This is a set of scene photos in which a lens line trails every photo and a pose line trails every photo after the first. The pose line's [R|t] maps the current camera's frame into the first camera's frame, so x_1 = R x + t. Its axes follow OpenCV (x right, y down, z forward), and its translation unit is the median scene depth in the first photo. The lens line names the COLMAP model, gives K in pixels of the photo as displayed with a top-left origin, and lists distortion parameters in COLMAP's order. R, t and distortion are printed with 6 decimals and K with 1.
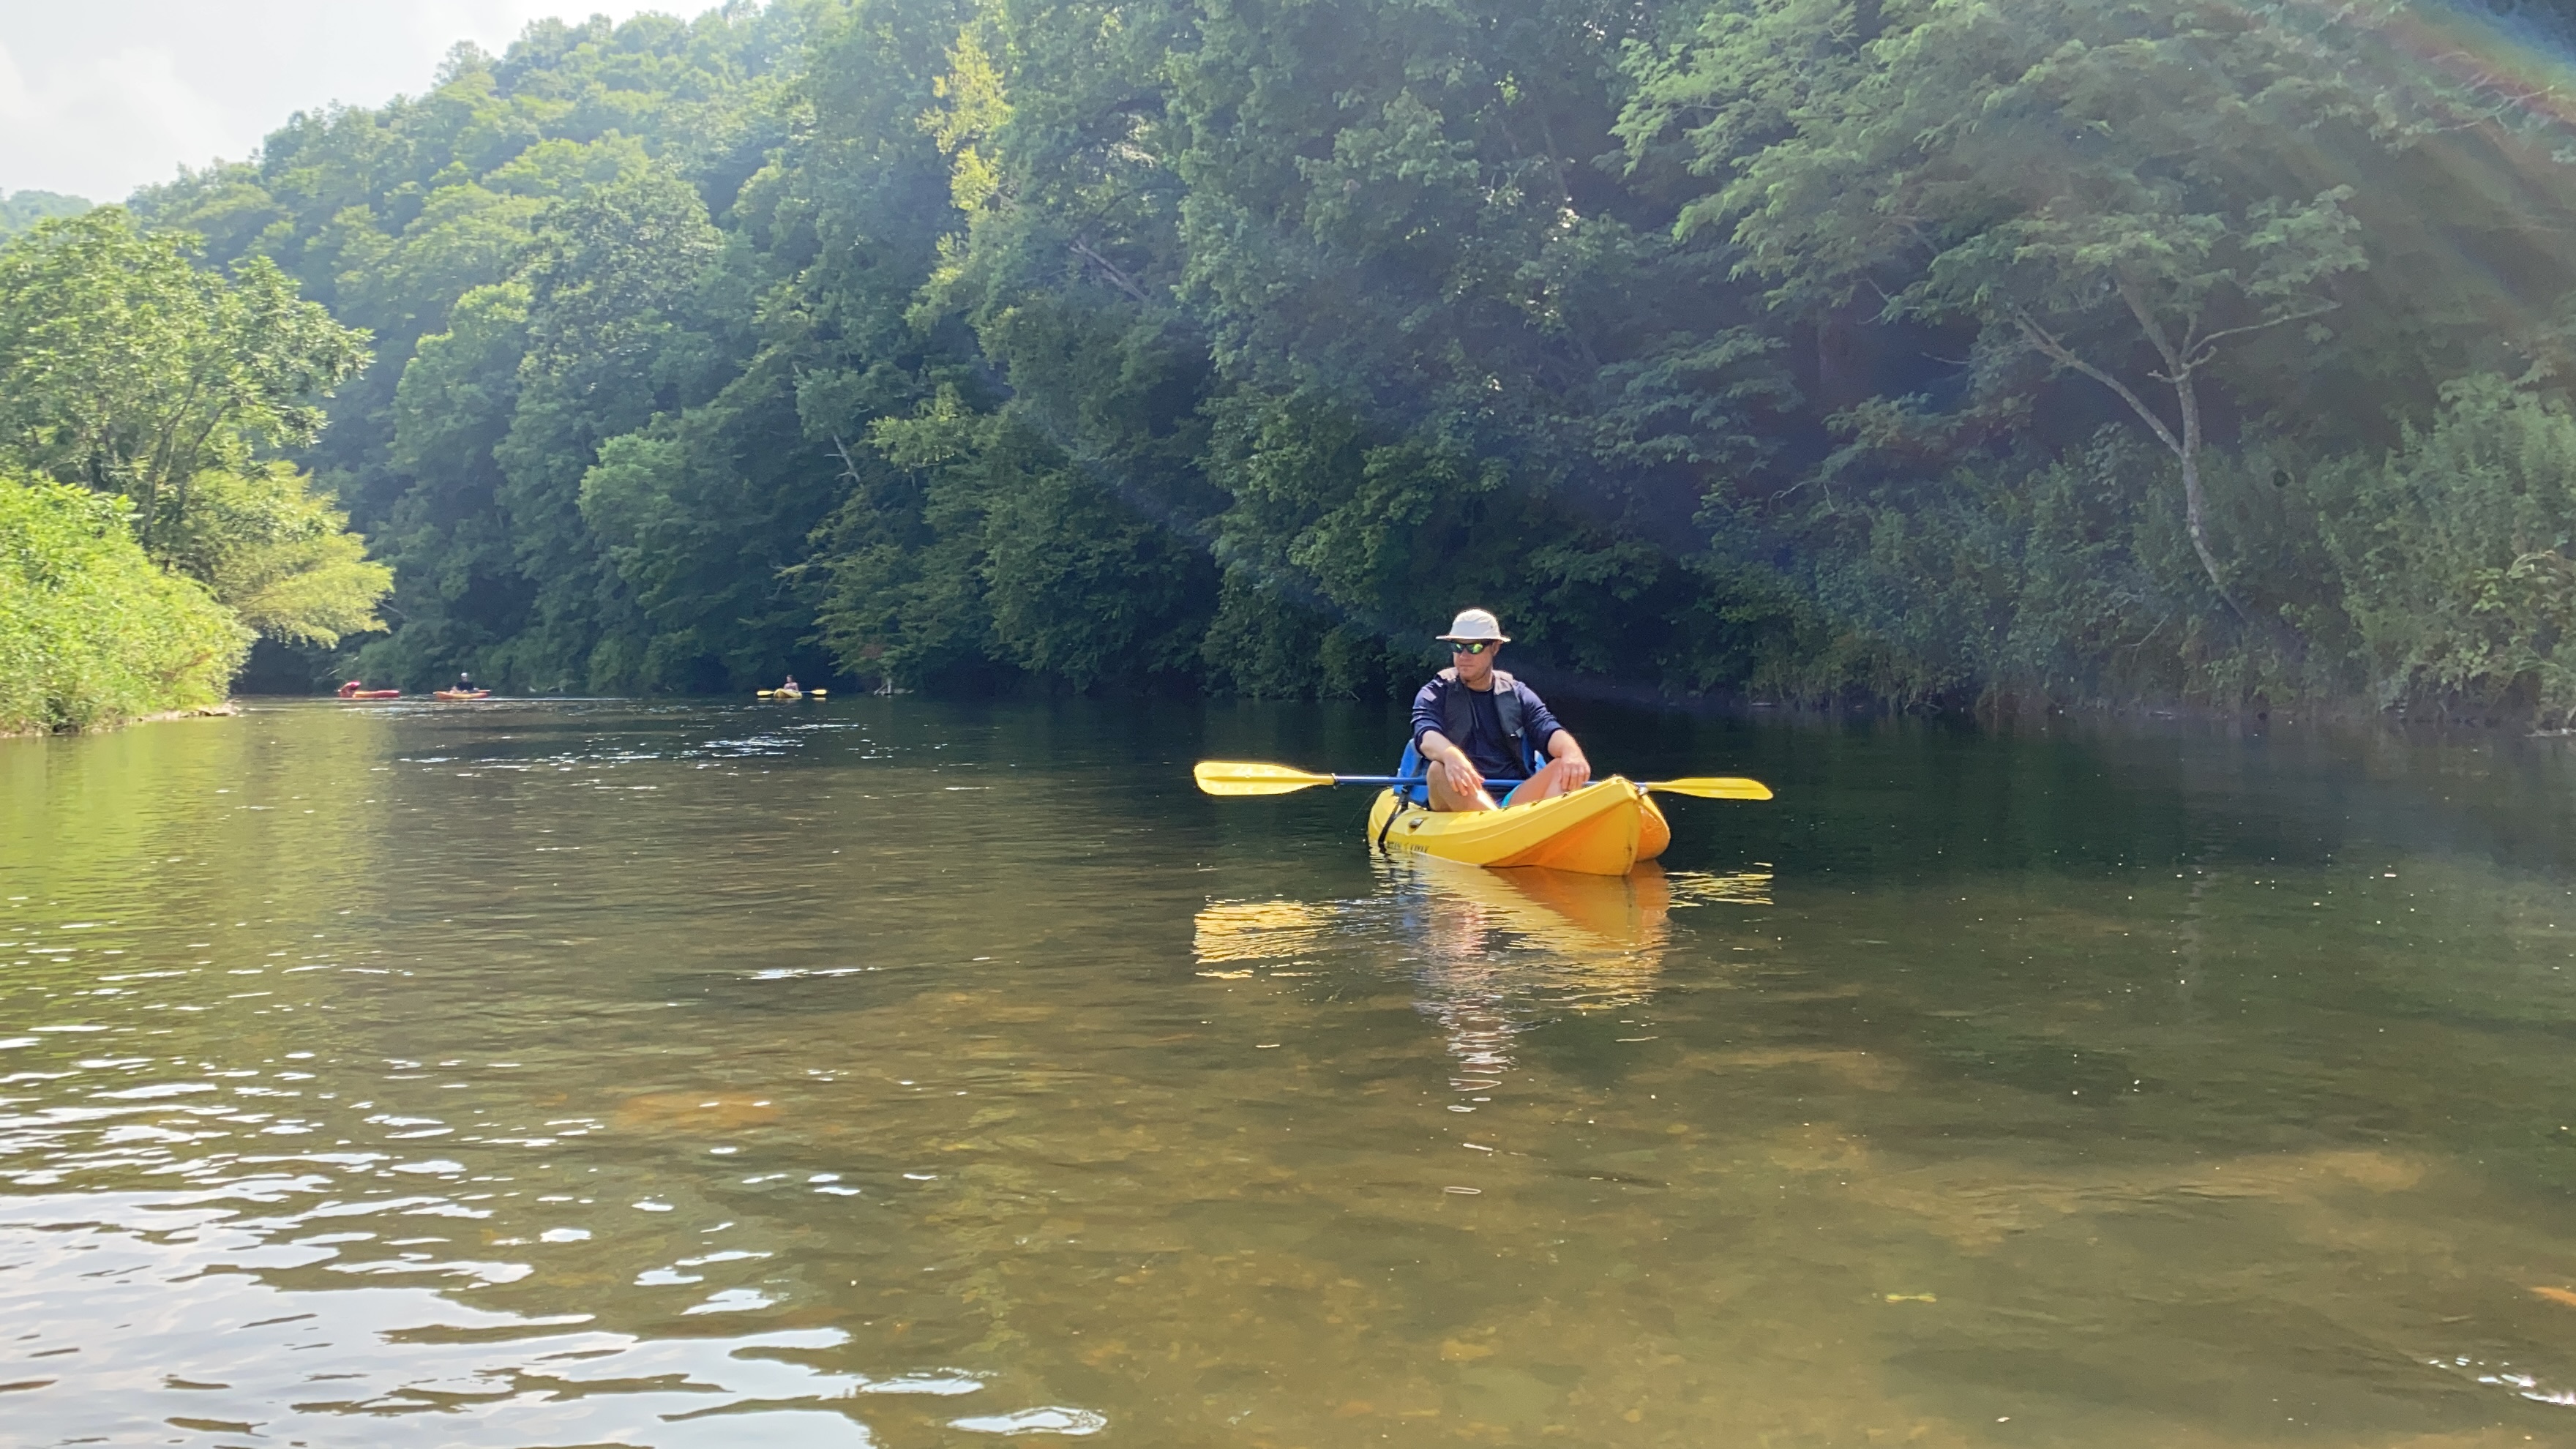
lens RADIAL K [[2387.5, 0, 1455.4], [0, 2387.5, 708.4], [0, 0, 1]] dist [-0.011902, 0.000000]
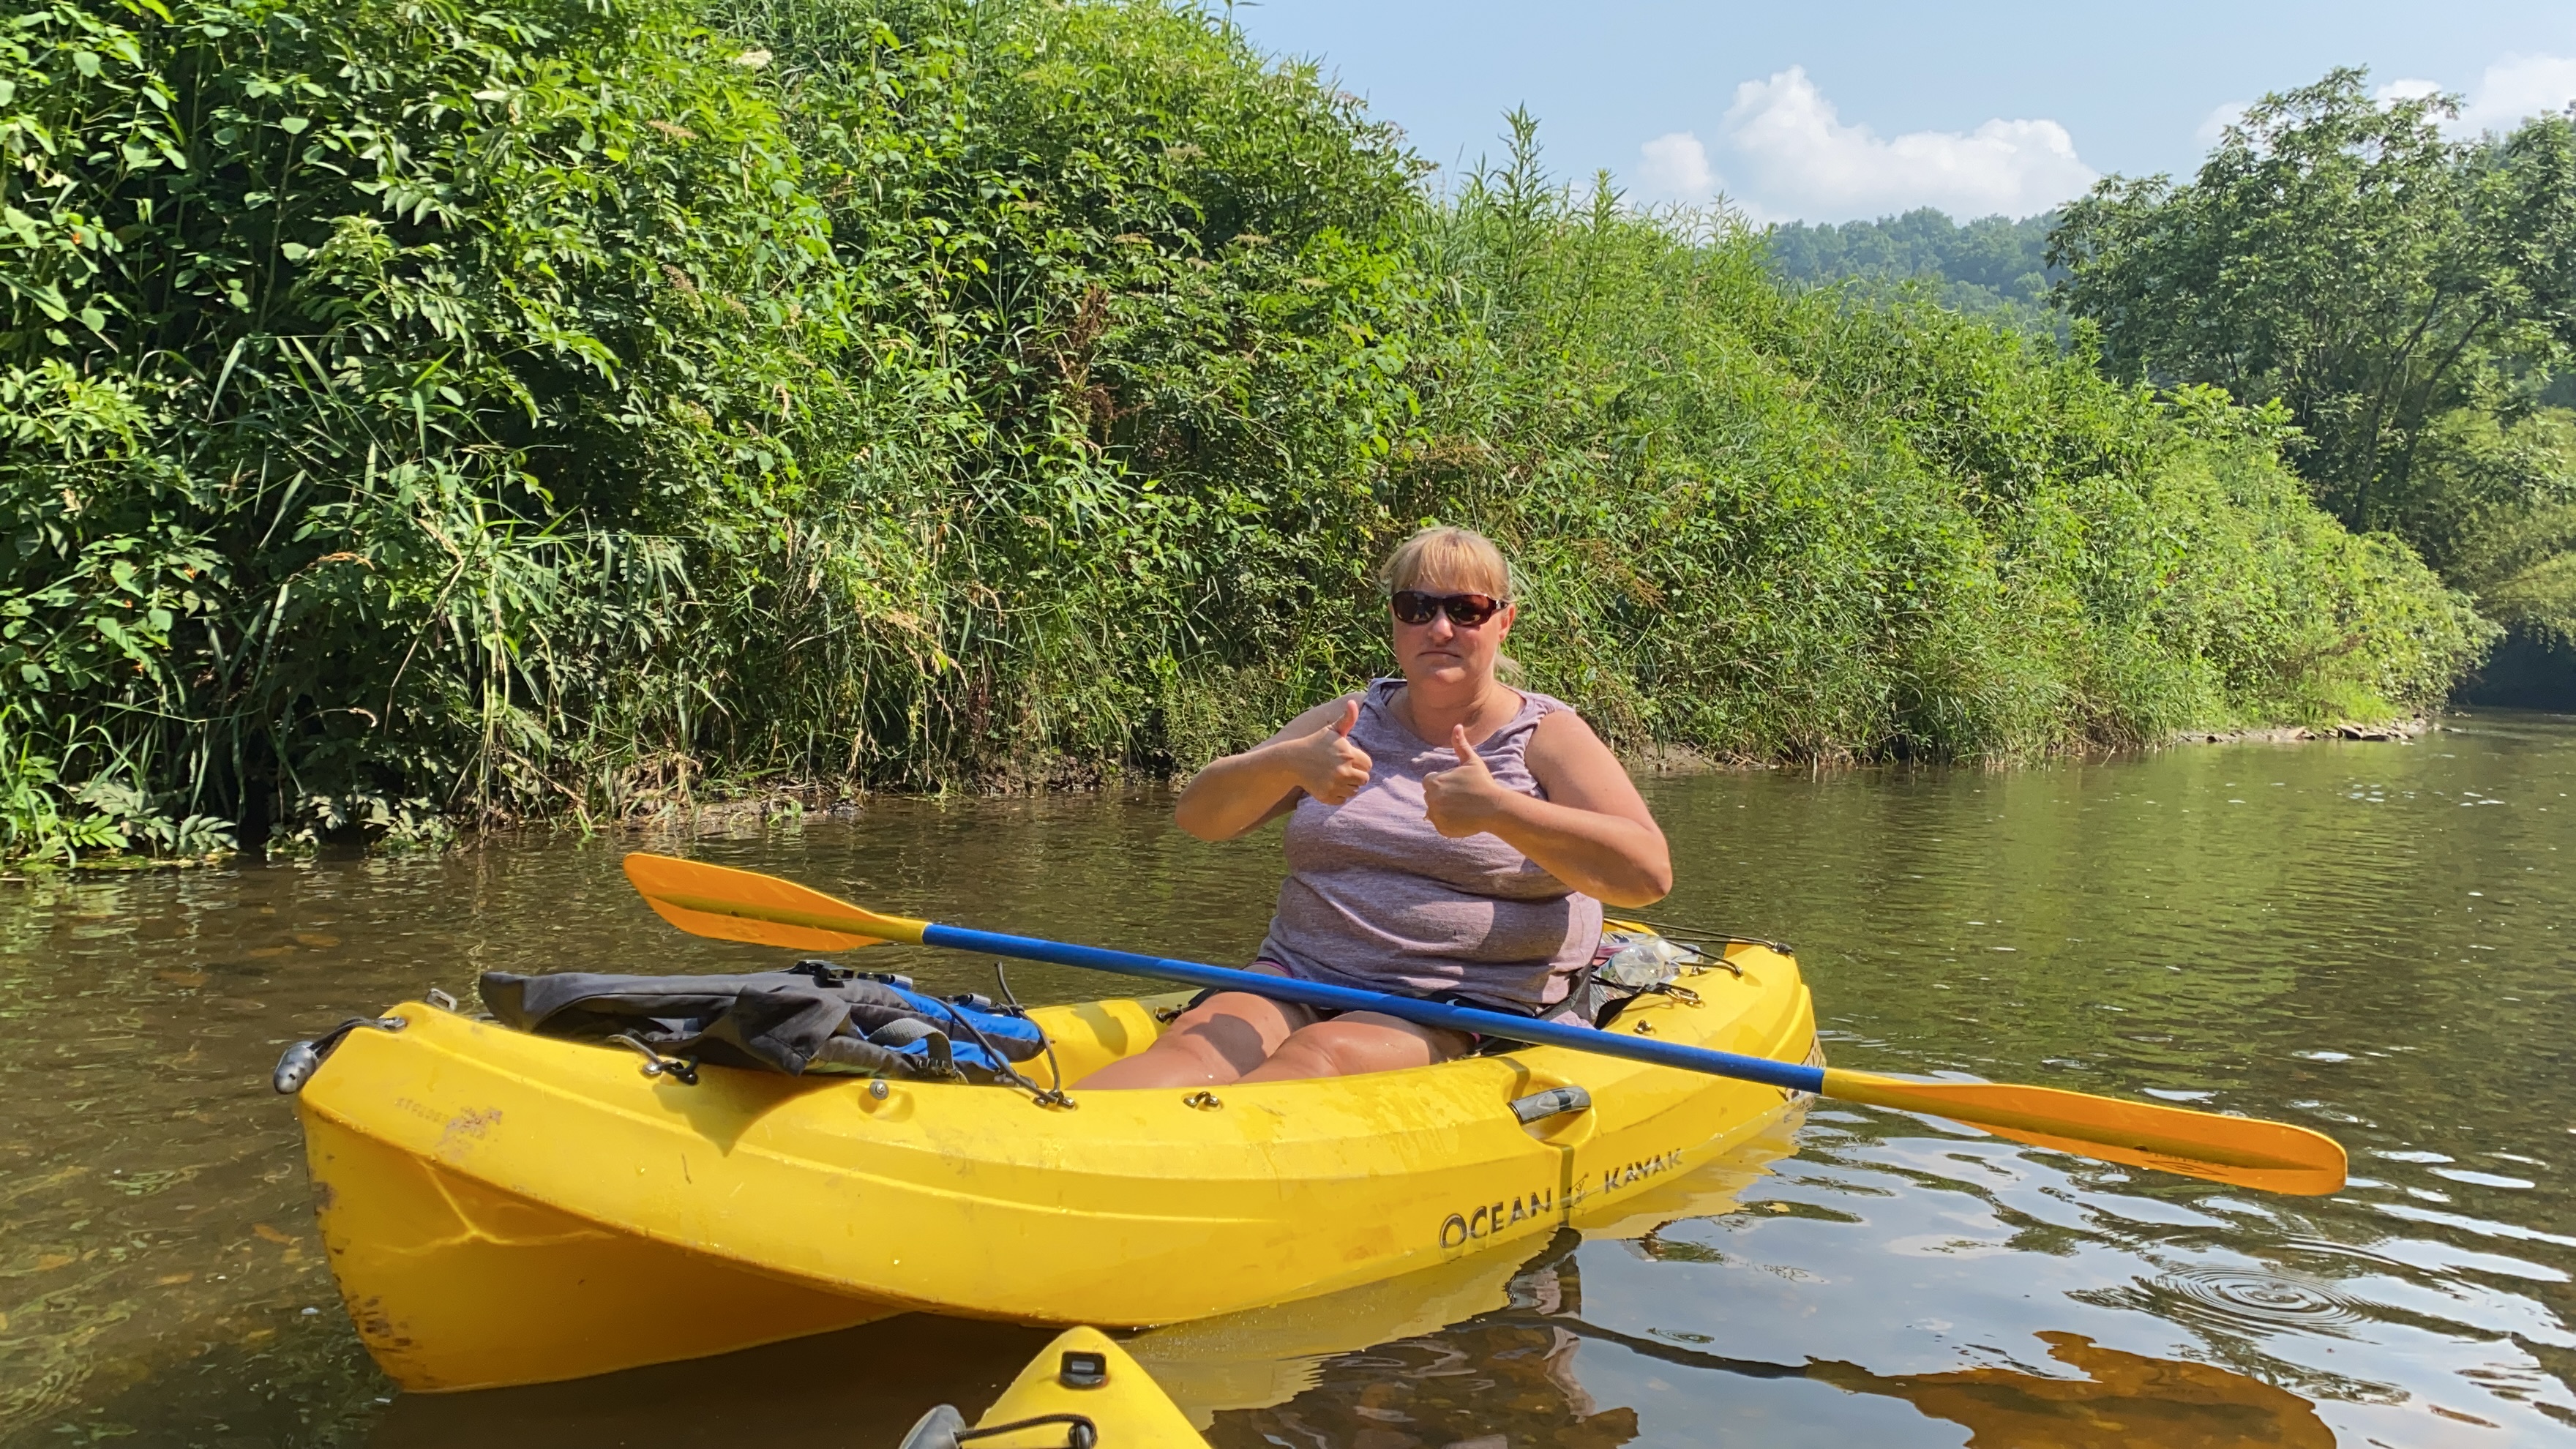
lens RADIAL K [[2302.3, 0, 1292.8], [0, 2302.3, 713.8], [0, 0, 1]] dist [0.036961, -0.020018]
pose [[0.571438, 0.057367, -0.818638, -0.101446], [-0.059698, 0.997817, 0.028252, -0.001833], [0.818471, 0.032727, 0.573615, 0.227682]]
